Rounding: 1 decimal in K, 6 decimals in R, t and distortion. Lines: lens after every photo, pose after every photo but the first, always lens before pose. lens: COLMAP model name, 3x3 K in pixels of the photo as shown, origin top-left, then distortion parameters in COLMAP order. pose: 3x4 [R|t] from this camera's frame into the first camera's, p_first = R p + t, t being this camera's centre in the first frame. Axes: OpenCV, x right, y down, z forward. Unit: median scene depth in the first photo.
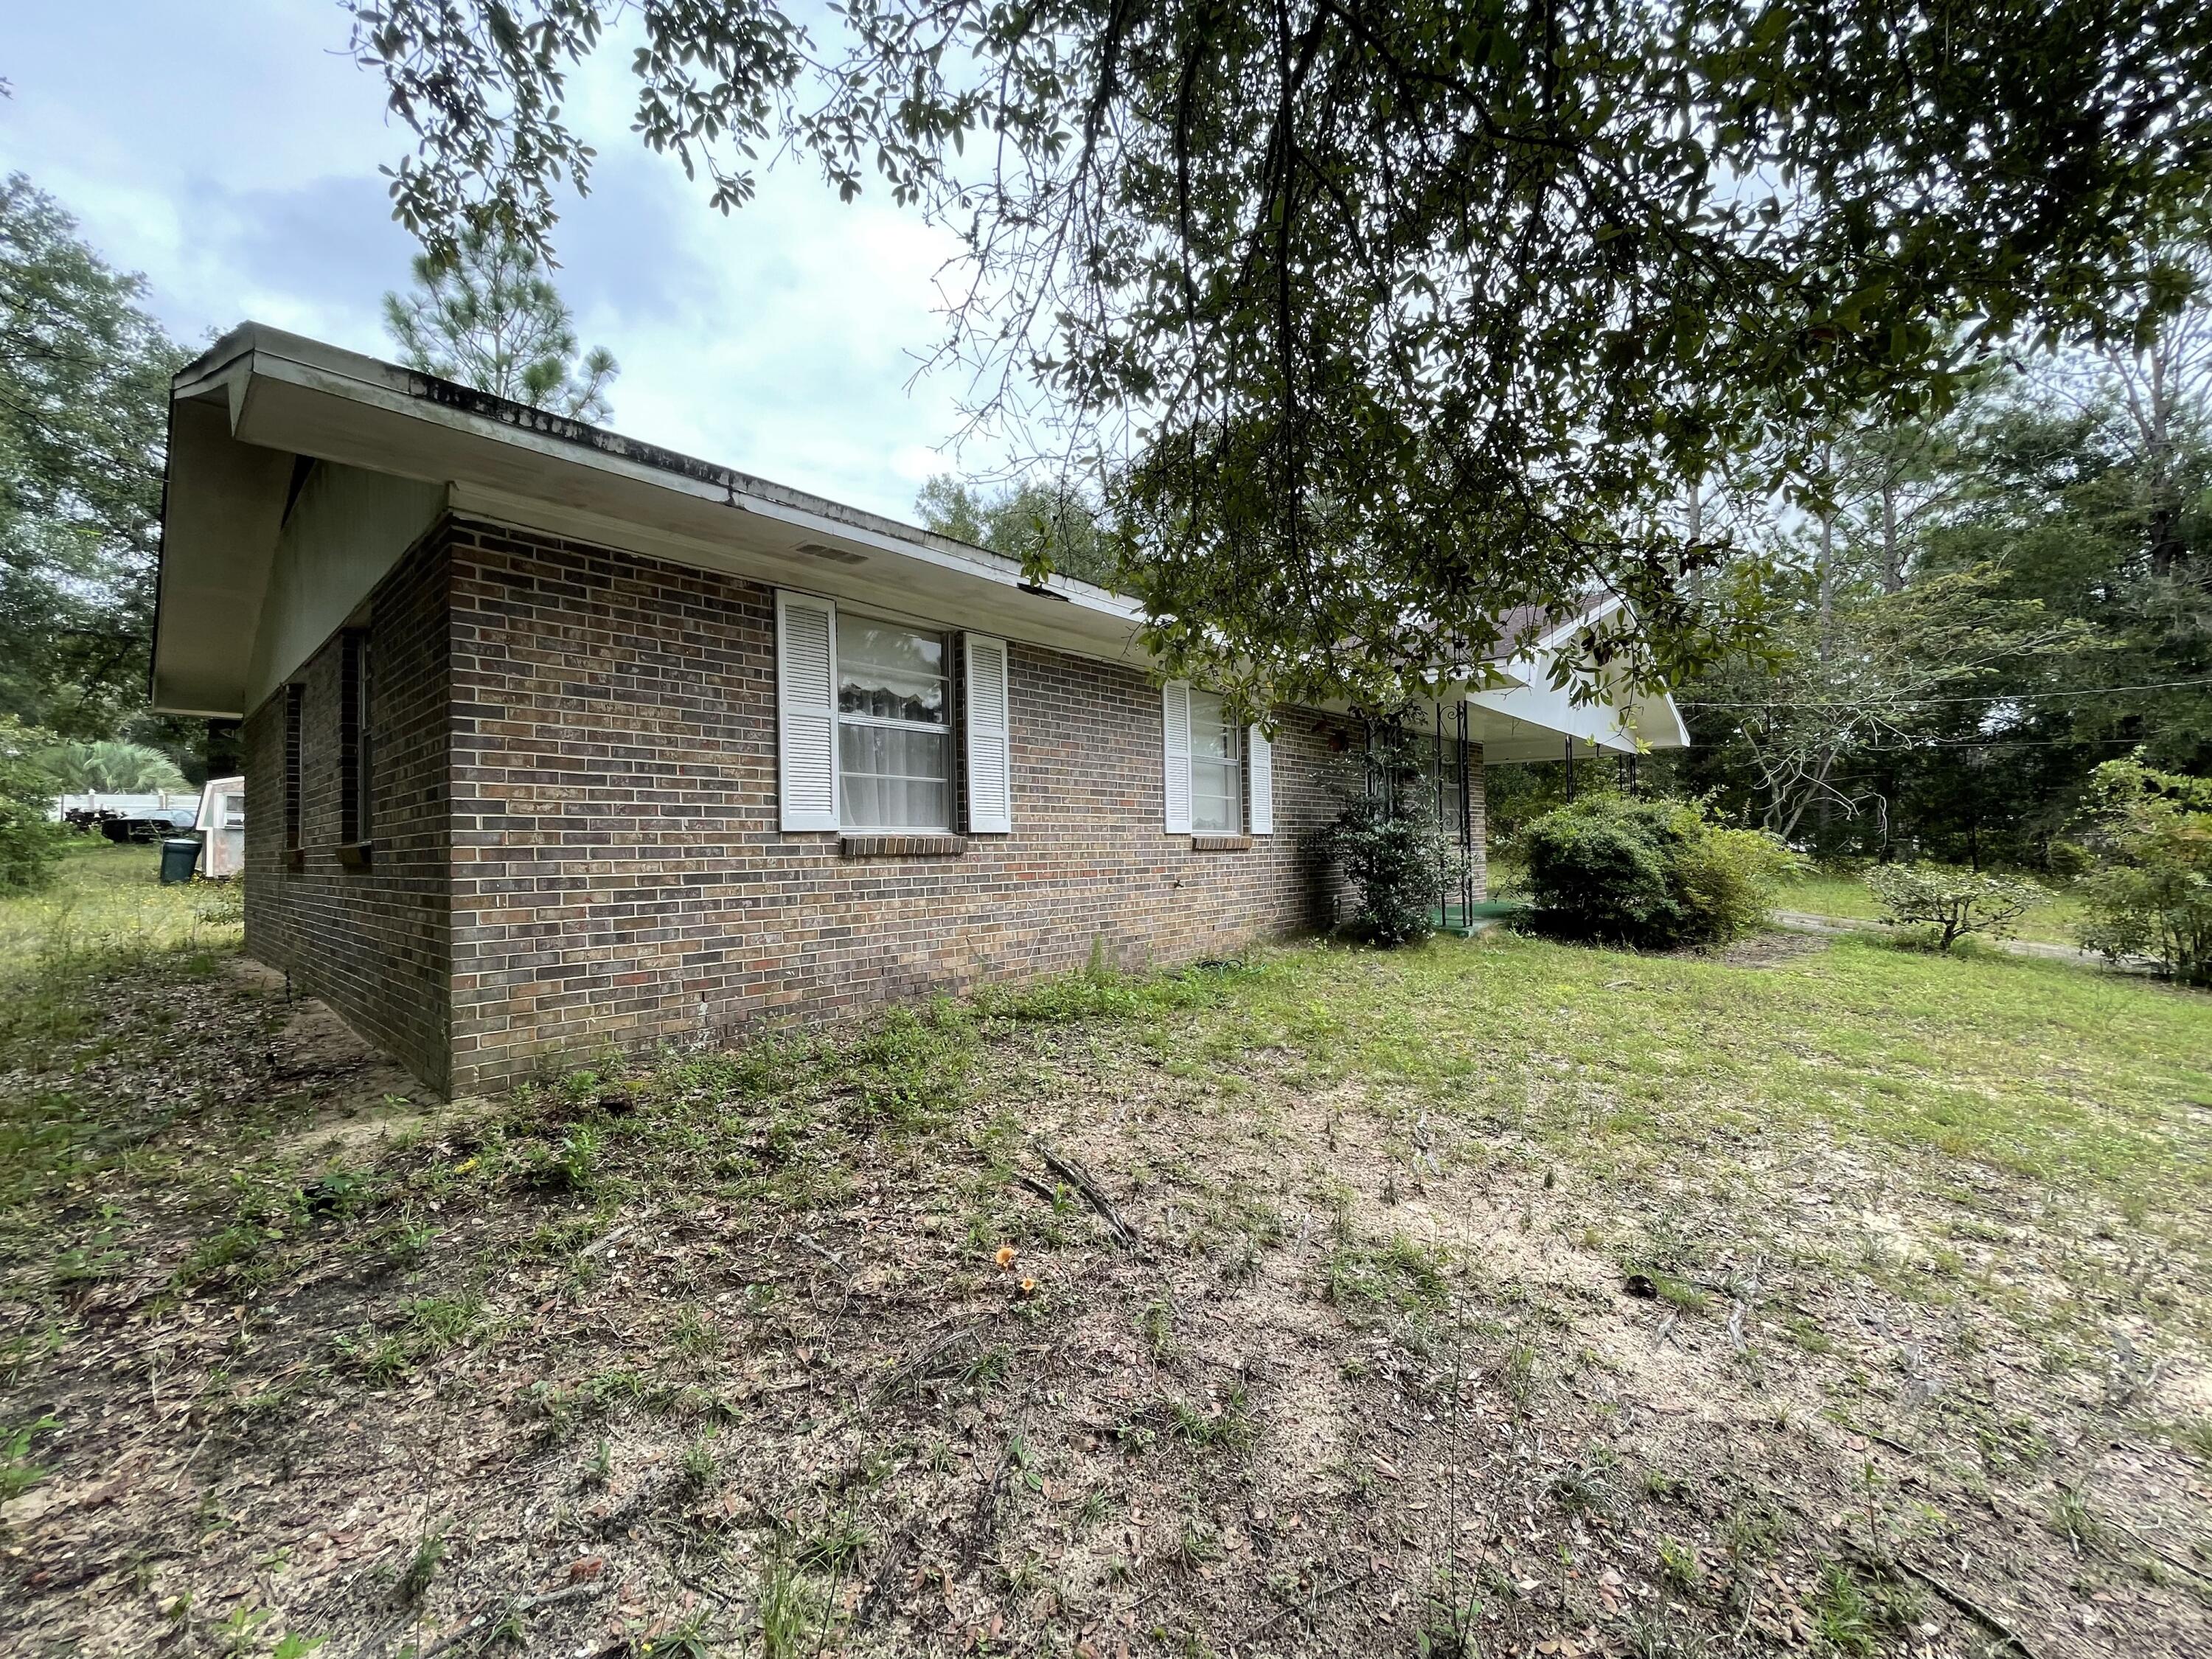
lens RADIAL K [[882.9, 0, 1096.7], [0, 882.9, 817.8], [0, 0, 1]] dist [-0.001451, -0.000415]
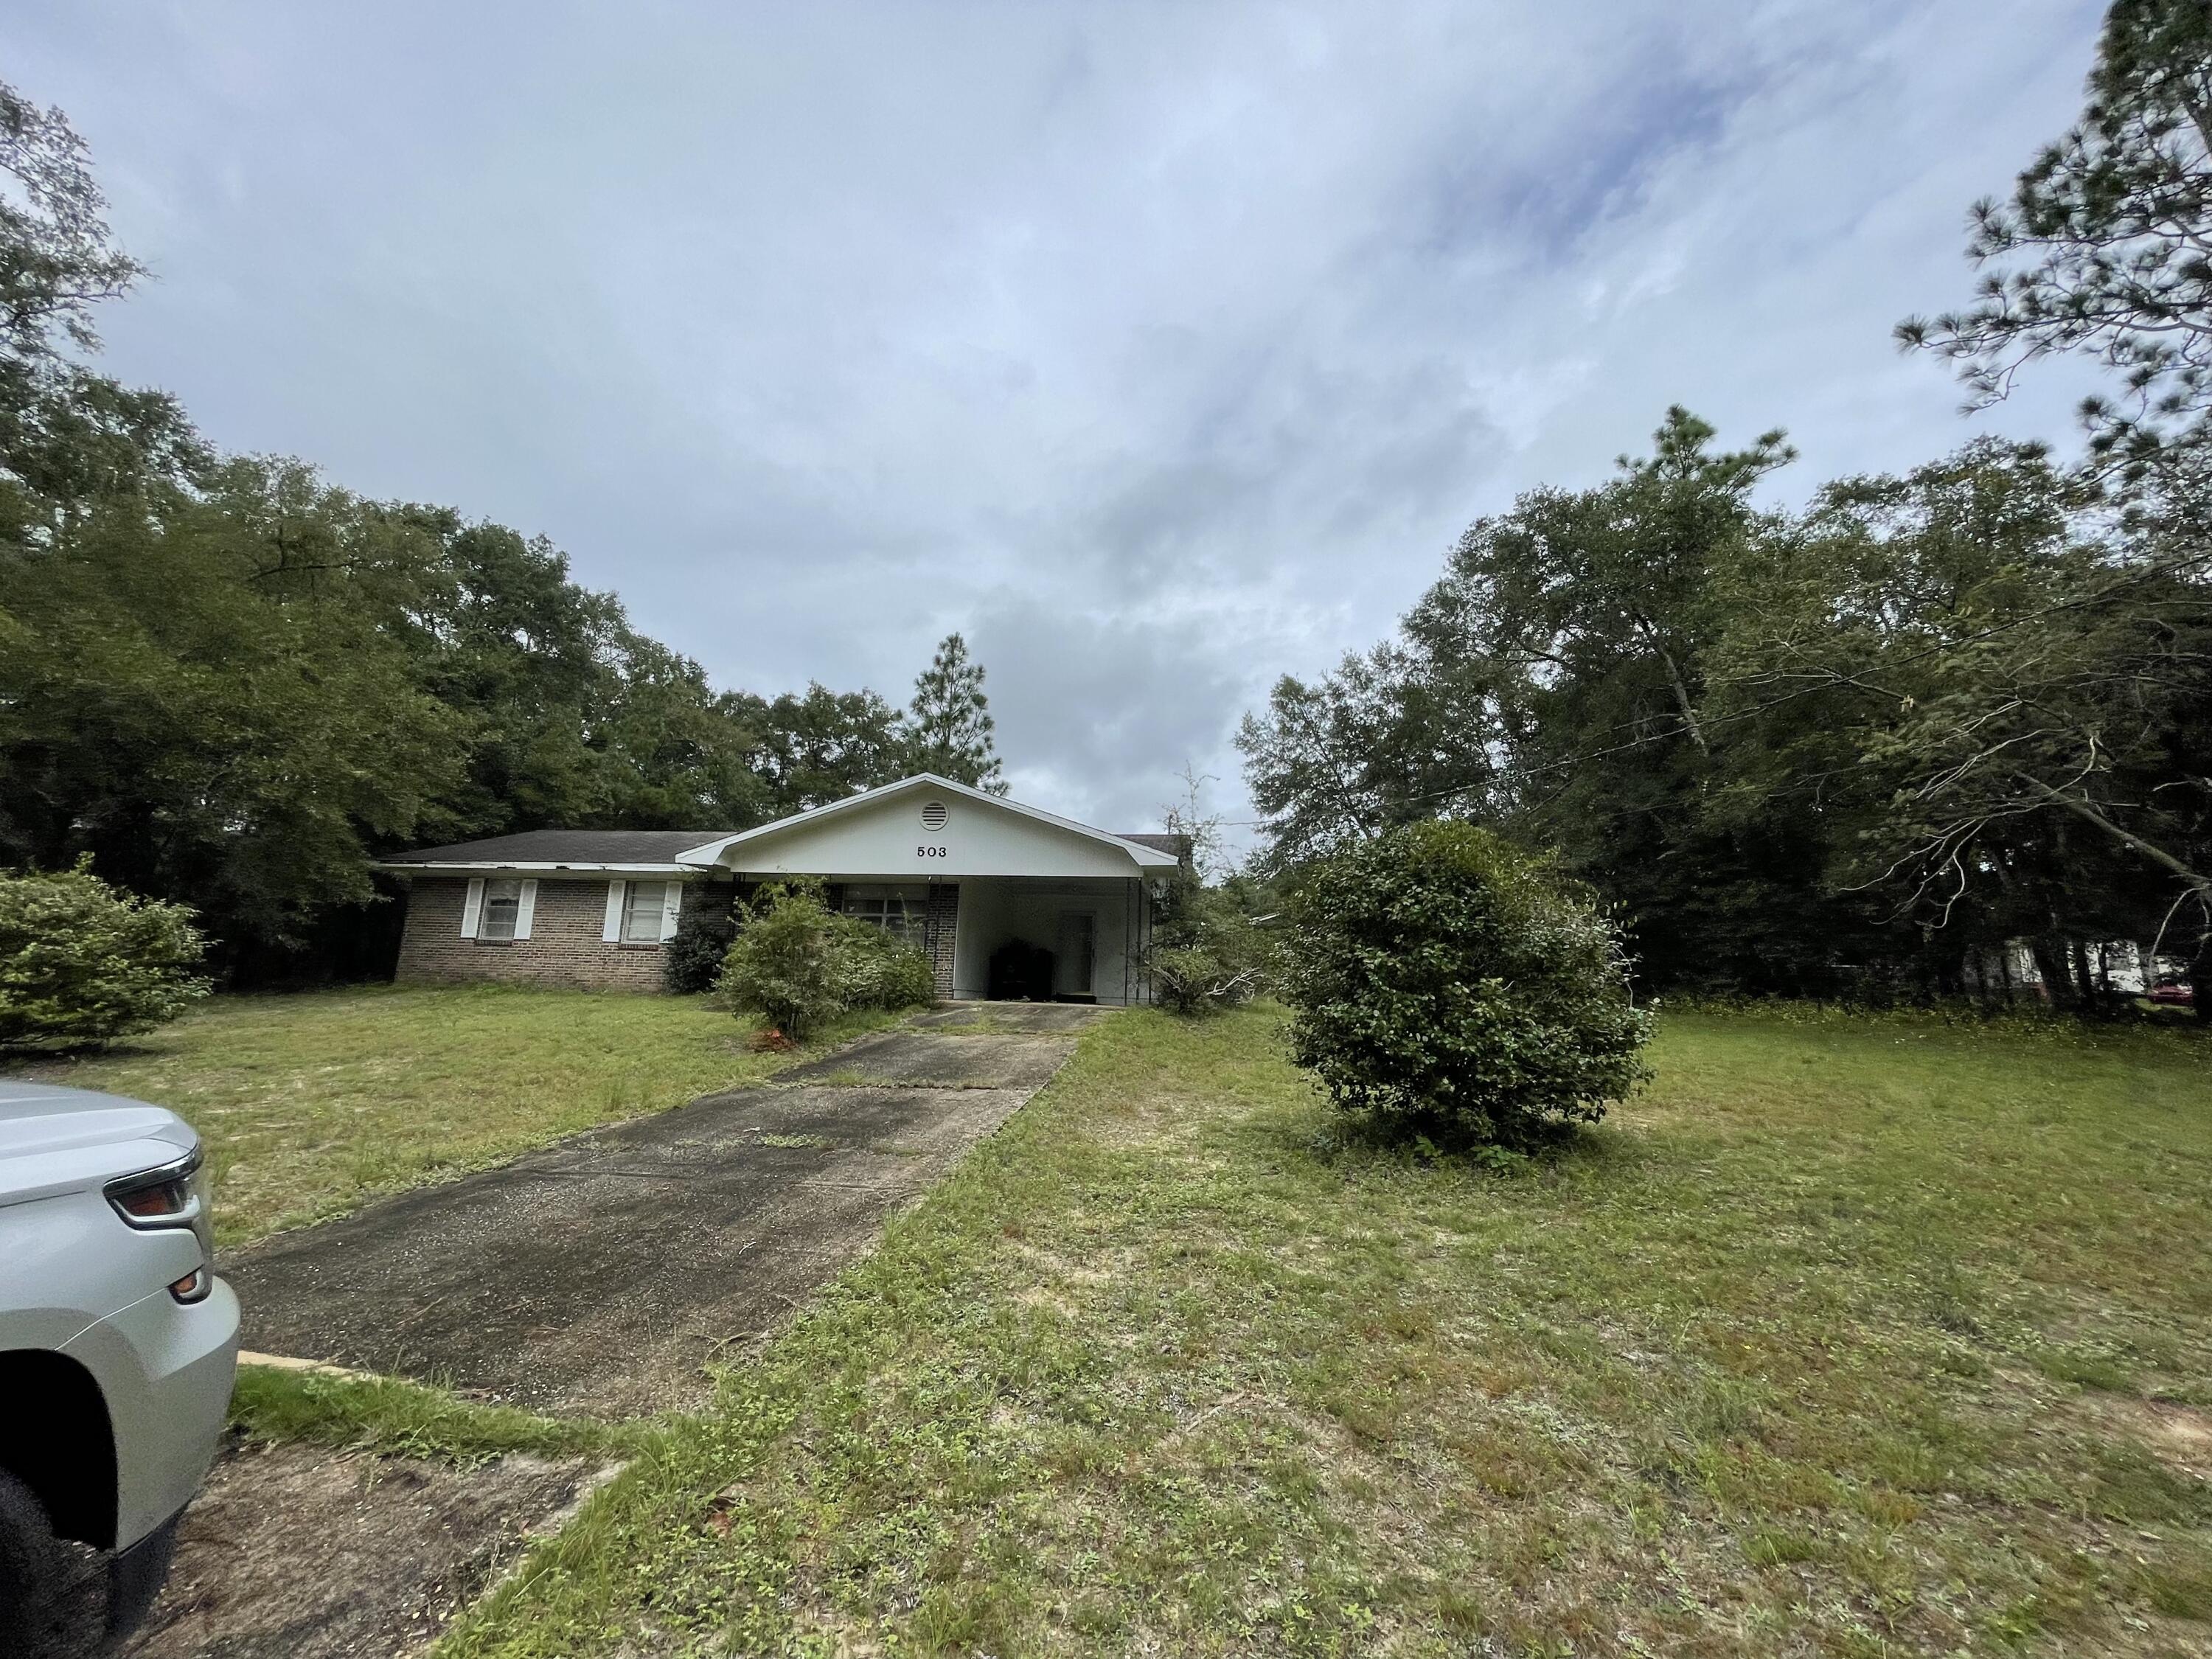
lens RADIAL K [[882.9, 0, 1099.2], [0, 882.9, 851.8], [0, 0, 1]] dist [-0.001451, -0.000415]
pose [[0.562466, -0.111621, -0.819251, 2.843058], [-0.016118, 0.989177, -0.145839, 0.104508], [0.826663, 0.095234, 0.554580, 0.700130]]
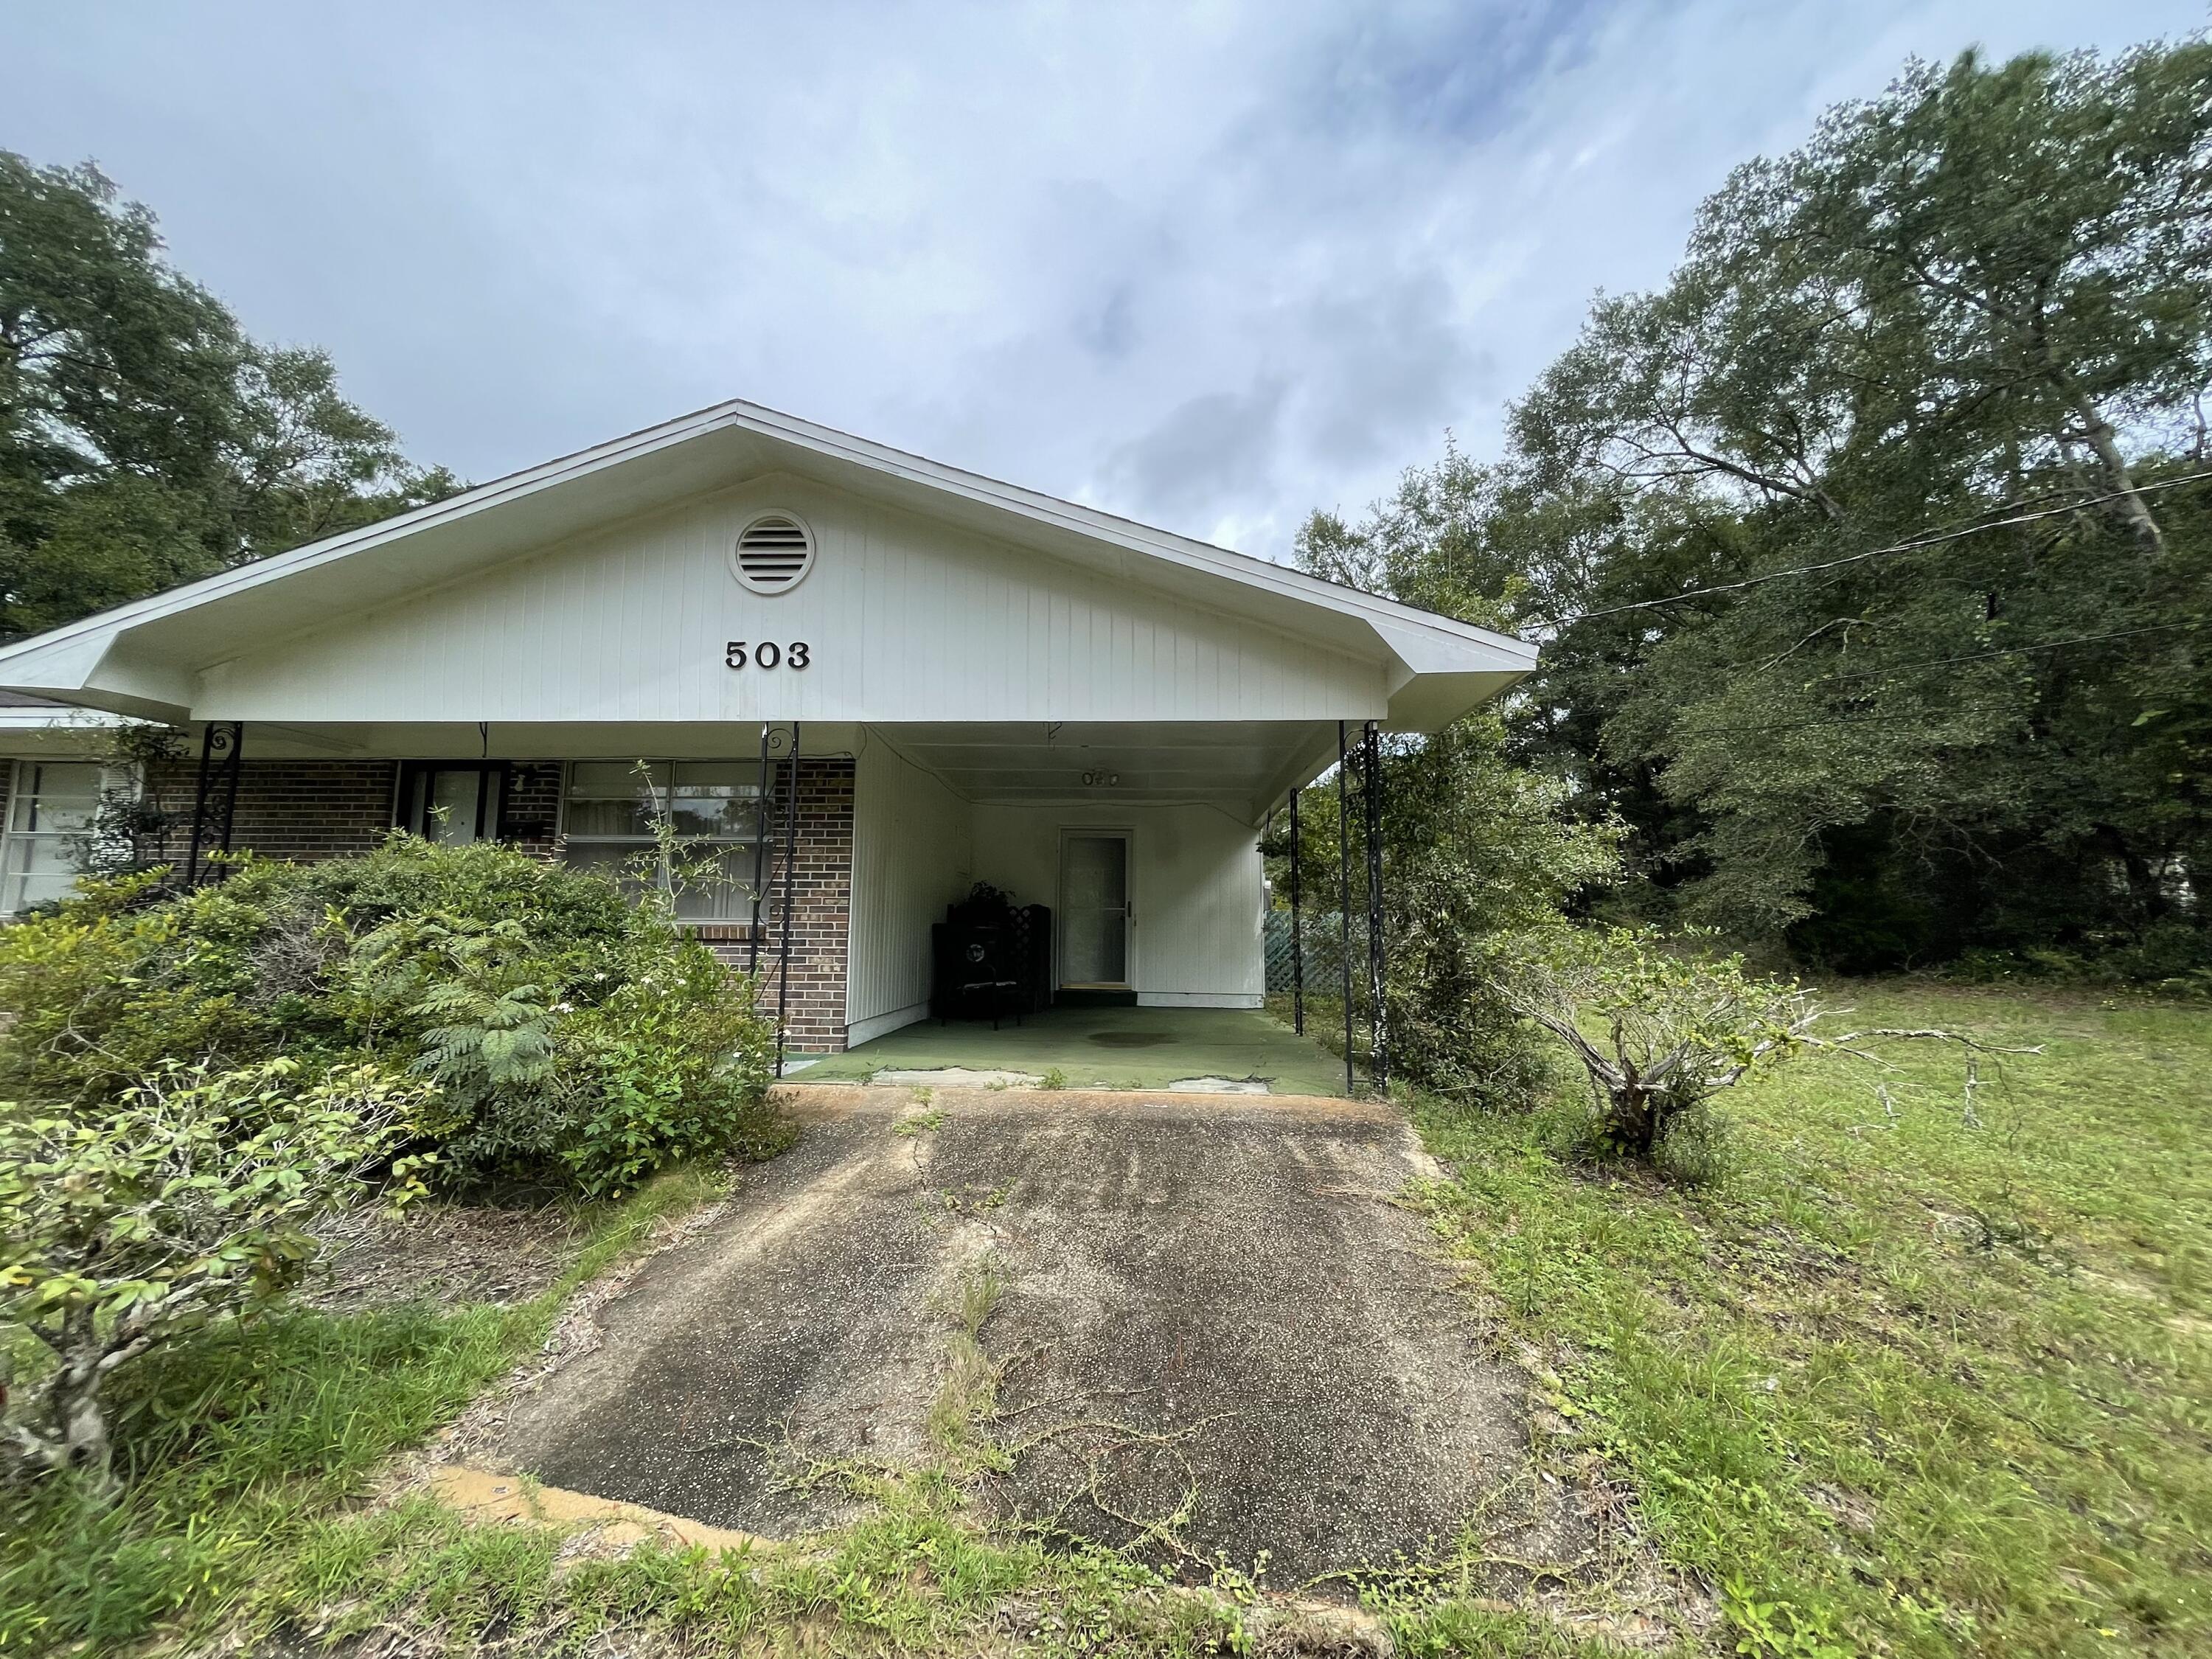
lens RADIAL K [[882.9, 0, 1102.5], [0, 882.9, 851.4], [0, 0, 1]] dist [-0.001451, -0.000415]
pose [[0.631751, -0.050684, -0.773513, 1.600068], [0.002648, 0.997995, -0.063230, 0.011557], [0.775167, 0.037898, 0.630619, 1.311838]]
